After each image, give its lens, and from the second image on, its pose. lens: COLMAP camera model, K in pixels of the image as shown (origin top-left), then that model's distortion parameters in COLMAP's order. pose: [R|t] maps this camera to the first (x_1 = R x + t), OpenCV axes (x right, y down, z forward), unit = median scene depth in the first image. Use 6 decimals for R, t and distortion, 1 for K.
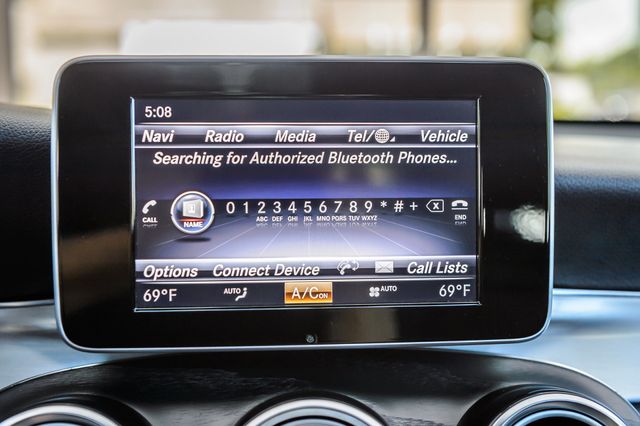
lens RADIAL K [[861.1, 0, 320.0], [0, 861.1, 213.0], [0, 0, 1]] dist [-0.003905, -0.008309]
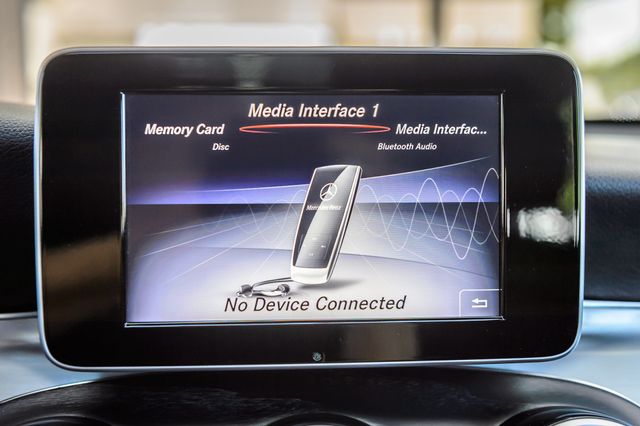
lens RADIAL K [[822.9, 0, 320.0], [0, 822.9, 213.0], [0, 0, 1]] dist [0.005980, 0.003128]
pose [[0.999894, 0.000902, -0.014533, 0.004113], [-0.000873, 0.999998, 0.002046, -0.008042], [0.014535, -0.002033, 0.999892, 0.122954]]
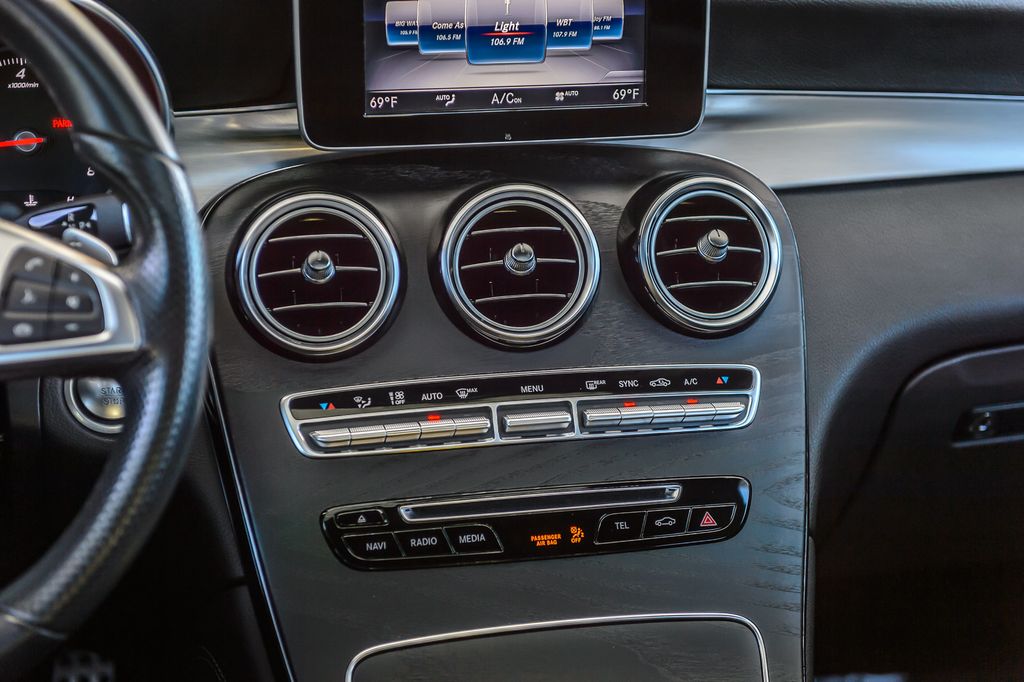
lens RADIAL K [[2074.8, 0, 512.0], [0, 2074.8, 341.0], [0, 0, 1]] dist [-0.010690, 0.214296]
pose [[0.987071, -0.032832, 0.156887, -0.452172], [-0.005303, 0.971571, 0.236689, -0.252129], [-0.160198, -0.234461, 0.958835, -1.774143]]
